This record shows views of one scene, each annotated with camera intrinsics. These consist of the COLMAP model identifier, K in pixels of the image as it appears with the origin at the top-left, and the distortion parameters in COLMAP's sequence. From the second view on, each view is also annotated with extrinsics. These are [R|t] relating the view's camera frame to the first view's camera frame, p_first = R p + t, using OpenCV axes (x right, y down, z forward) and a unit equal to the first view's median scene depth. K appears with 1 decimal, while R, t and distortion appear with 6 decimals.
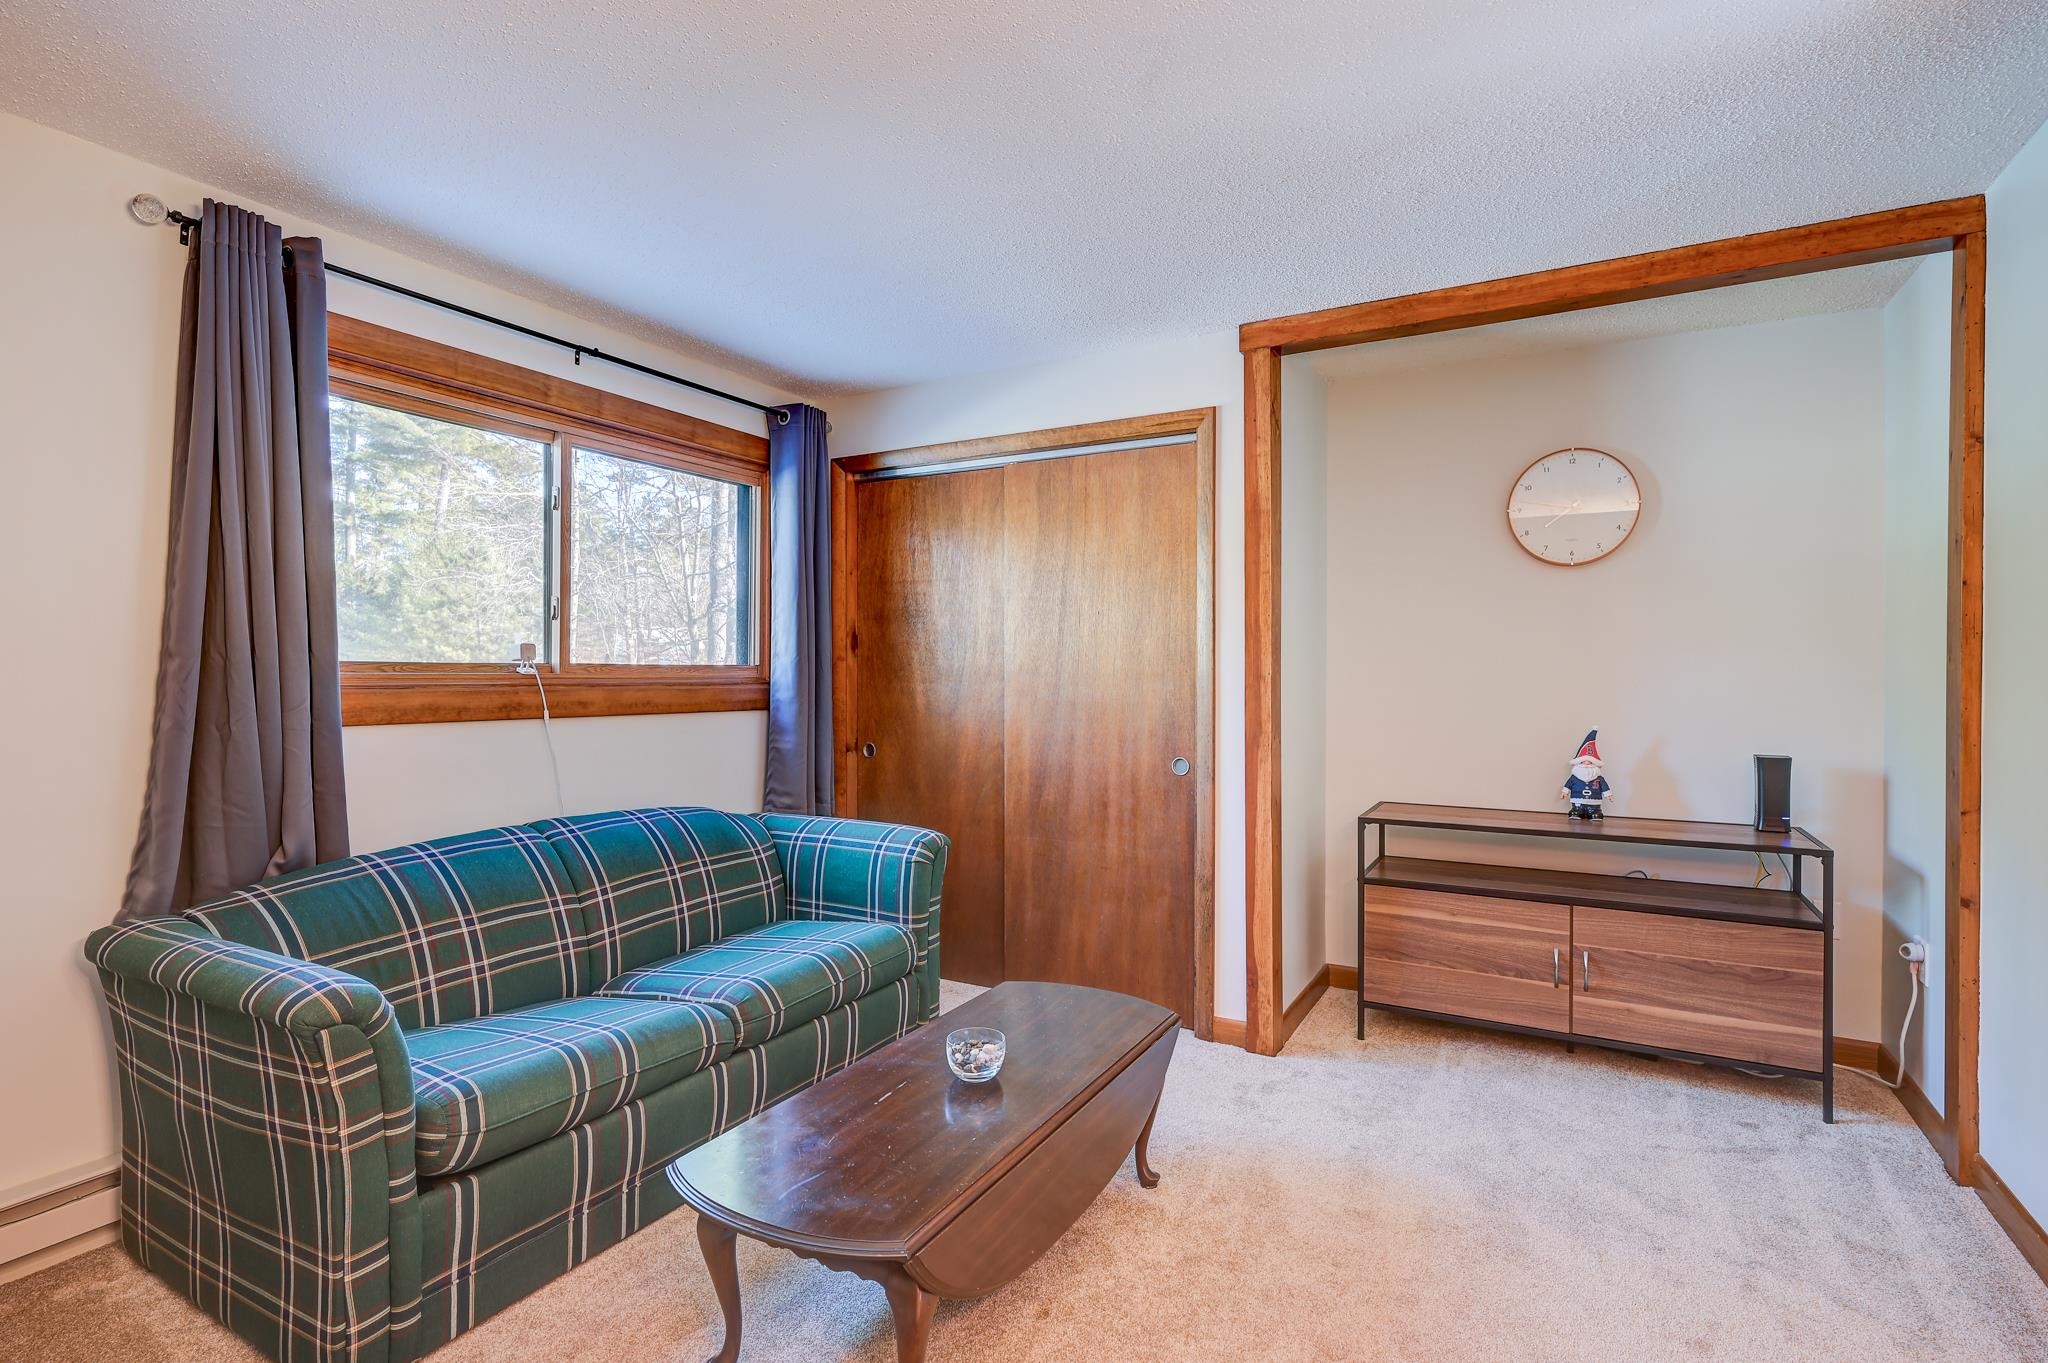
lens RADIAL K [[971.3, 0, 1022.9], [0, 971.3, 680.8], [0, 0, 1]] dist [0.002307, 0.000061]
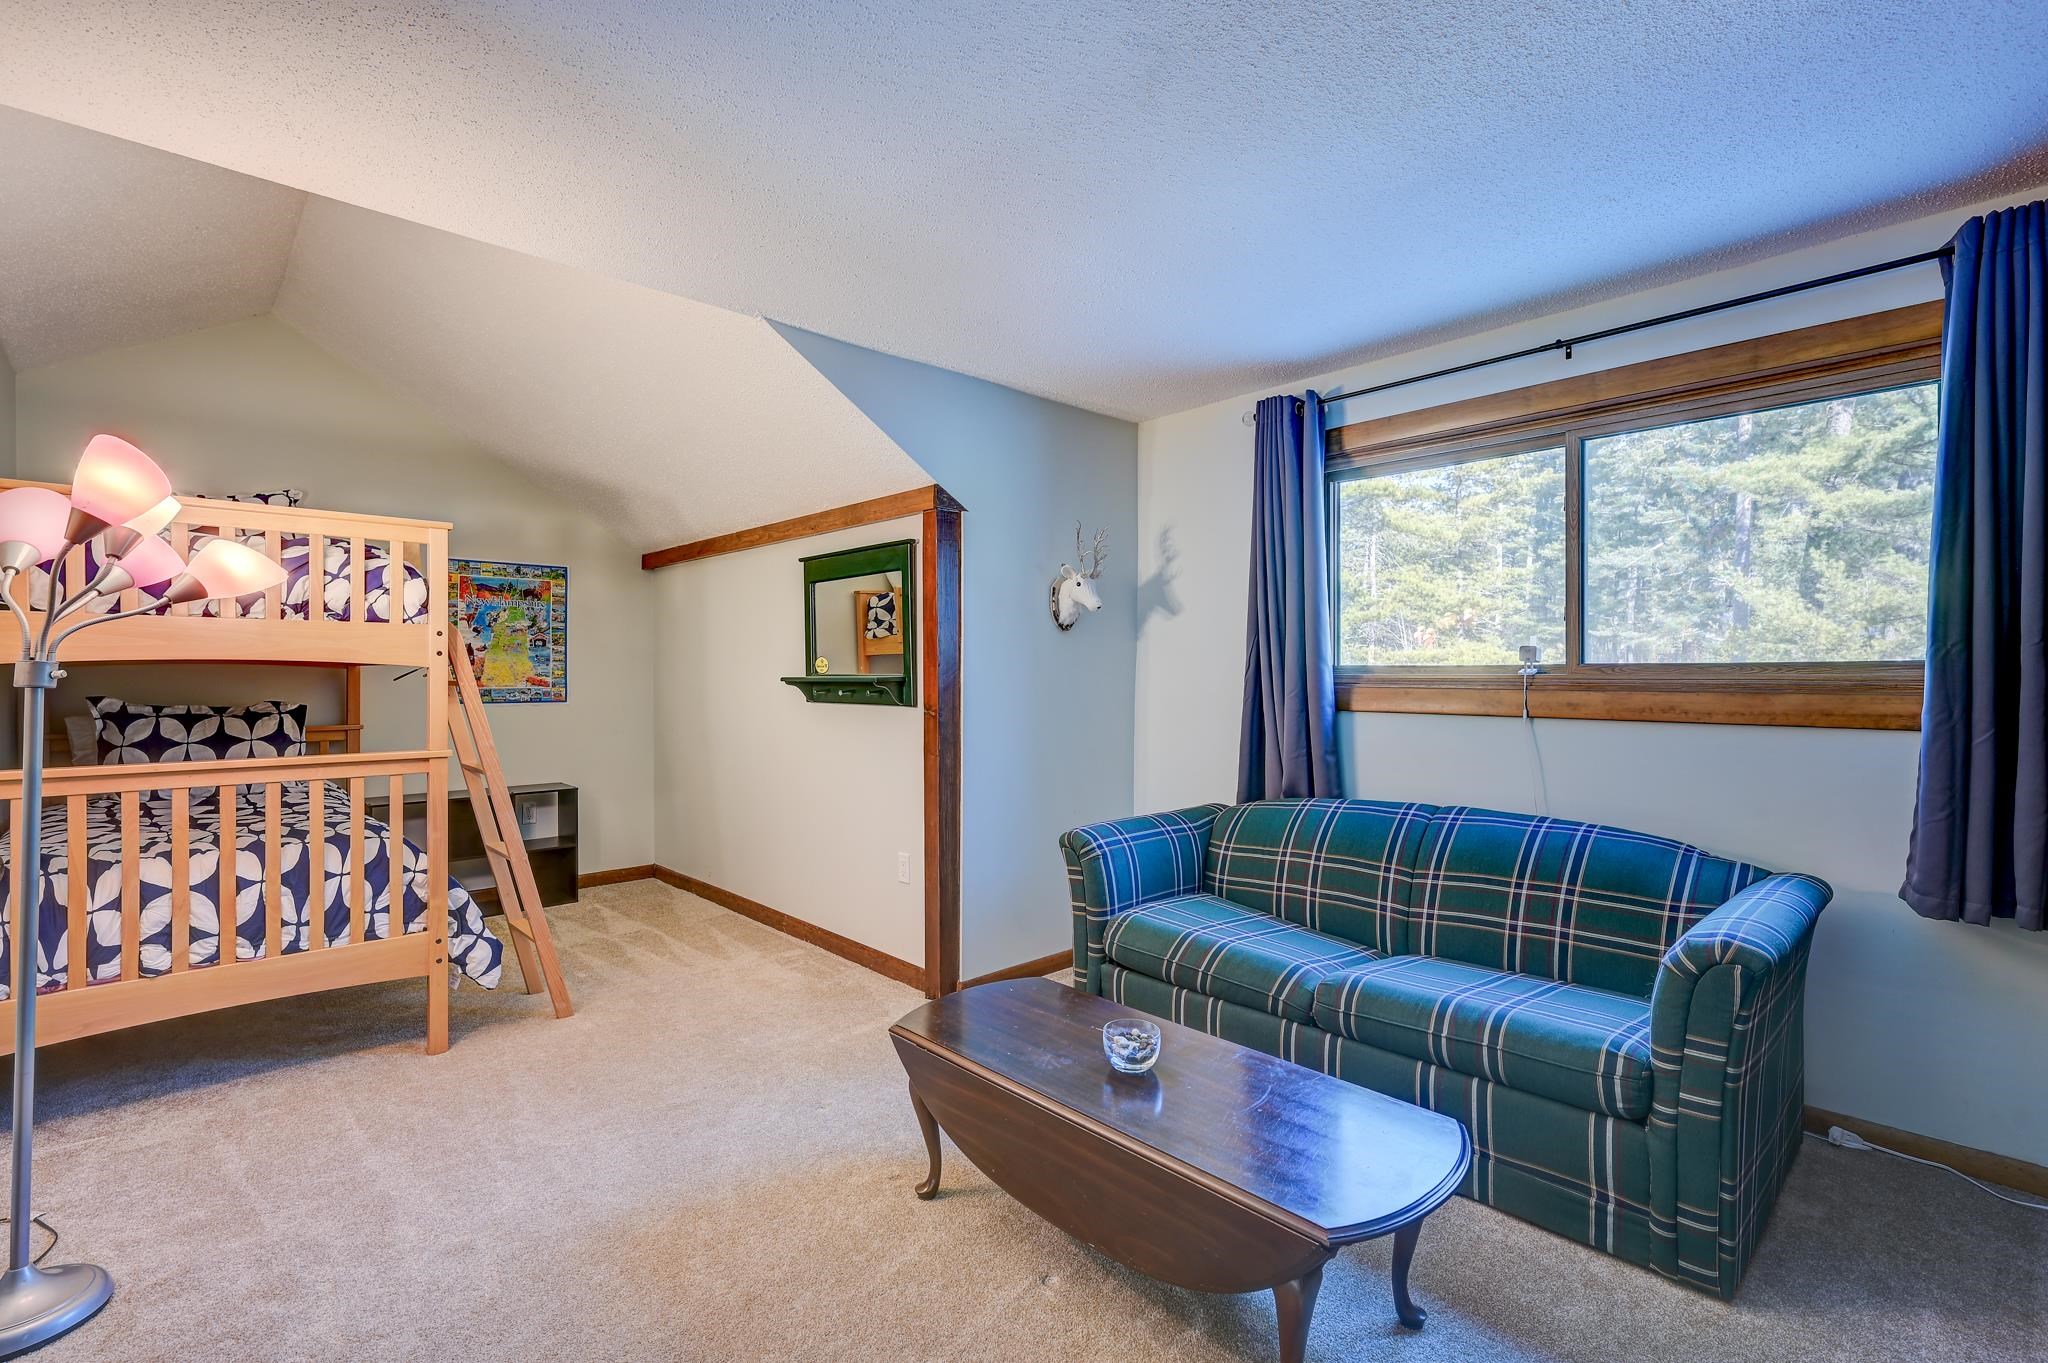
lens RADIAL K [[927.9, 0, 1023.1], [0, 927.9, 675.5], [0, 0, 1]] dist [-0.003743, 0.002826]
pose [[-0.304547, 0.006278, -0.952477, 0.680195], [-0.002755, 0.999968, 0.007472, -0.013443], [0.952493, 0.004899, -0.304520, 0.862493]]
